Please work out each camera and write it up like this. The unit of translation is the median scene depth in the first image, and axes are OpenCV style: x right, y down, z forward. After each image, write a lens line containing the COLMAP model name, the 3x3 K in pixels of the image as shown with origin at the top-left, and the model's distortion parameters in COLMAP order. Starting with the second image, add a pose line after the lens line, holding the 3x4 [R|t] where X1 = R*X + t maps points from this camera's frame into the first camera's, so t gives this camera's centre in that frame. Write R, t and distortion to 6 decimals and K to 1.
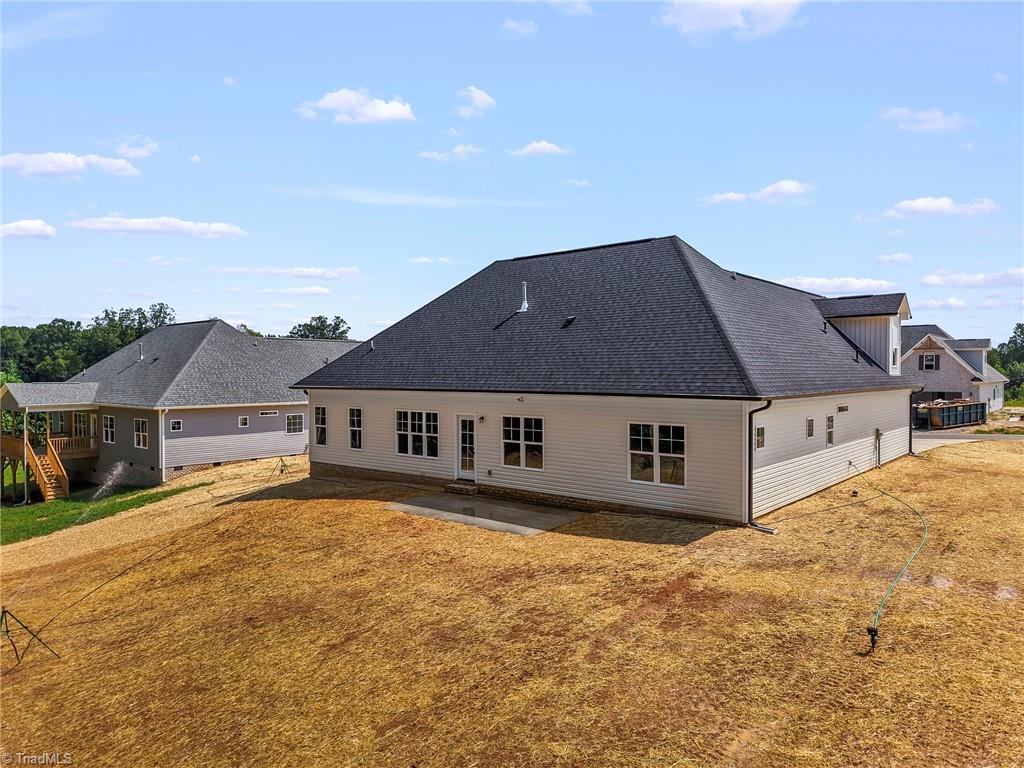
lens RADIAL K [[694.1, 0, 512.0], [0, 694.1, 384.0], [0, 0, 1]] dist [0.046302, -0.061177]
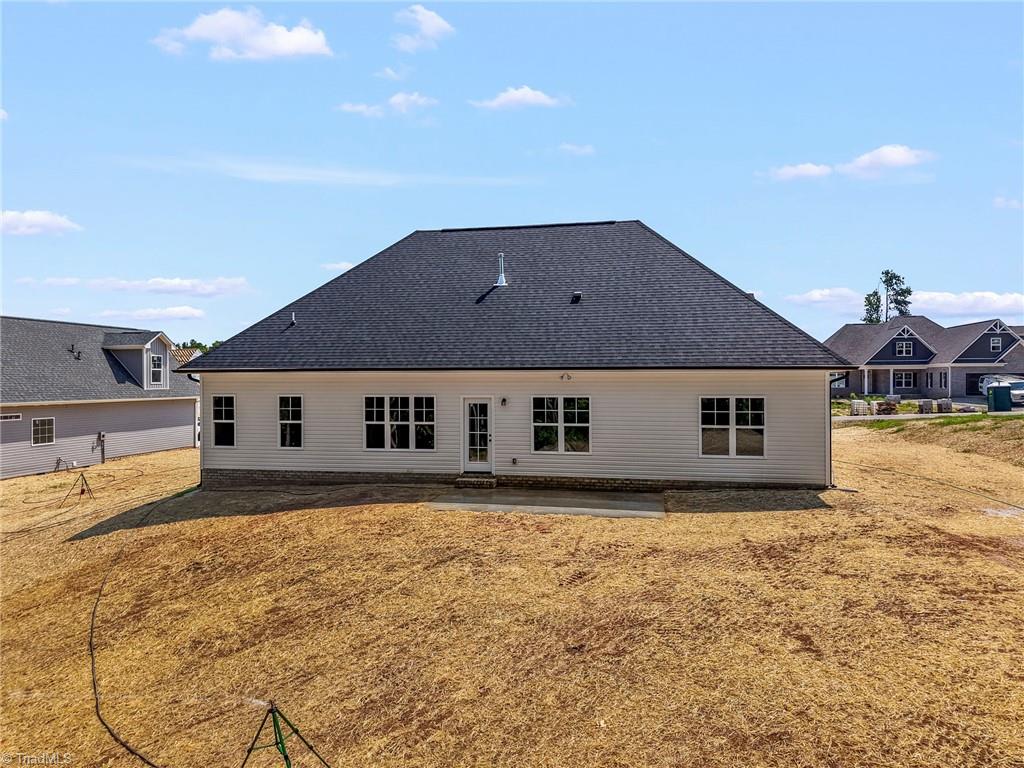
lens RADIAL K [[694.1, 0, 512.0], [0, 694.1, 384.0], [0, 0, 1]] dist [0.046302, -0.061177]
pose [[0.875916, -0.003346, 0.482452, -0.442216], [0.009266, 0.999908, -0.009887, 0.035955], [-0.482375, 0.013131, 0.875866, 0.214488]]
